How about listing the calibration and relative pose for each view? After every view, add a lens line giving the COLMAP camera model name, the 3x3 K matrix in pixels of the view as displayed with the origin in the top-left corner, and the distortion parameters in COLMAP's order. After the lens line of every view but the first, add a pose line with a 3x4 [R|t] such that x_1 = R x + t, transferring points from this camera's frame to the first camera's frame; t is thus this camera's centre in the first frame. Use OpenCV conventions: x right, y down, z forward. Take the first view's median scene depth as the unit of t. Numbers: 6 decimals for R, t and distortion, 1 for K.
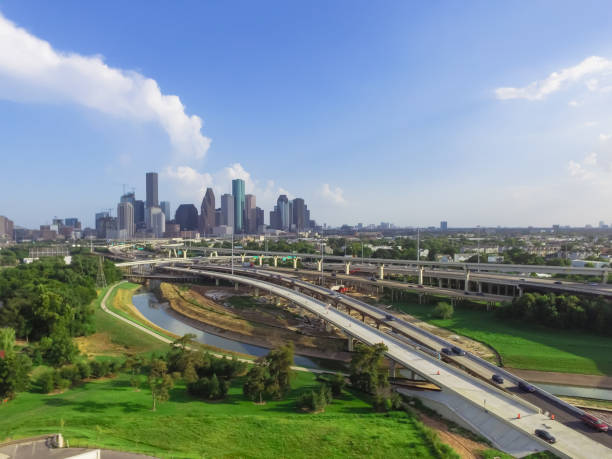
lens RADIAL K [[413.2, 0, 298.4], [0, 413.2, 238.6], [0, 0, 1]] dist [-0.126366, 0.092151]
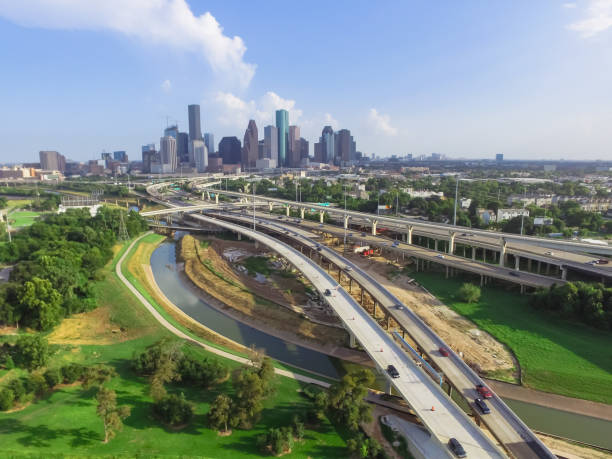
lens RADIAL K [[413.2, 0, 298.4], [0, 413.2, 238.6], [0, 0, 1]] dist [-0.126366, 0.092151]
pose [[0.993316, 0.024663, -0.112759, 0.046604], [-0.005108, 0.985341, 0.170518, -0.052014], [0.115311, -0.168803, 0.978881, 0.059519]]
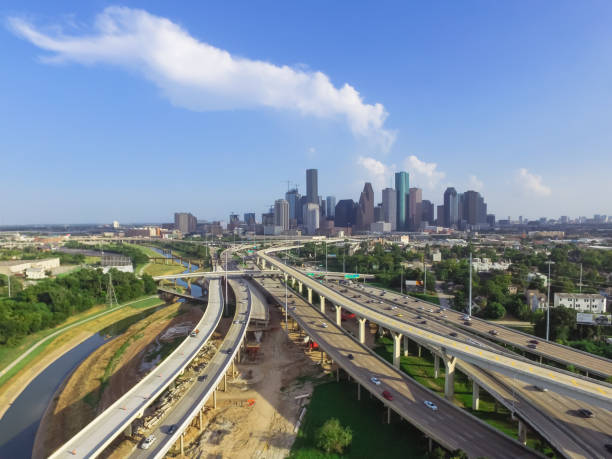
lens RADIAL K [[413.2, 0, 298.4], [0, 413.2, 238.6], [0, 0, 1]] dist [-0.126366, 0.092151]
pose [[0.897360, 0.021524, -0.440775, 0.318188], [-0.011949, 0.999629, 0.024486, -0.063496], [0.441138, -0.016705, 0.897284, 0.274826]]
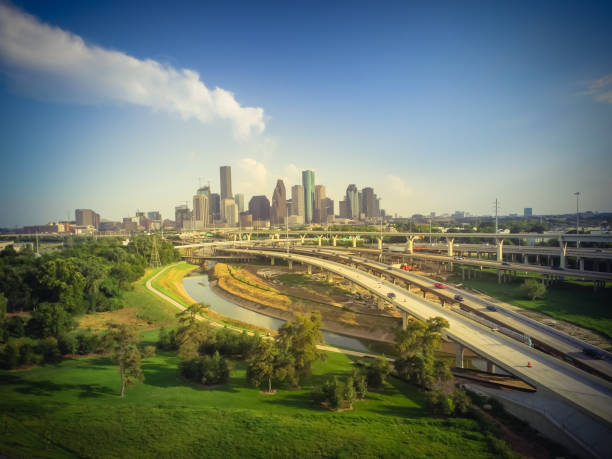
lens RADIAL K [[396.6, 0, 300.2], [0, 396.6, 237.9], [0, 0, 1]] dist [0.059142, -0.080318]
pose [[0.984862, -0.009616, -0.173073, 0.026862], [0.012947, 0.999752, 0.018129, 0.031836], [0.172855, -0.020096, 0.984742, 0.084530]]
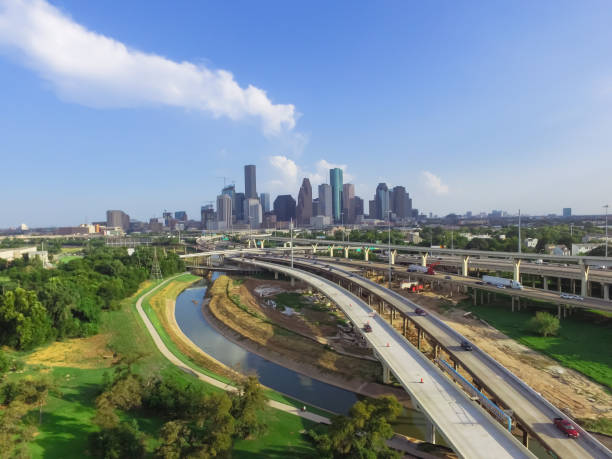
lens RADIAL K [[413.2, 0, 298.4], [0, 413.2, 238.6], [0, 0, 1]] dist [-0.126366, 0.092151]
pose [[0.968046, -0.003809, -0.250742, 0.069366], [0.009447, 0.999729, 0.021283, 0.006362], [0.250593, -0.022971, 0.967820, 0.133784]]
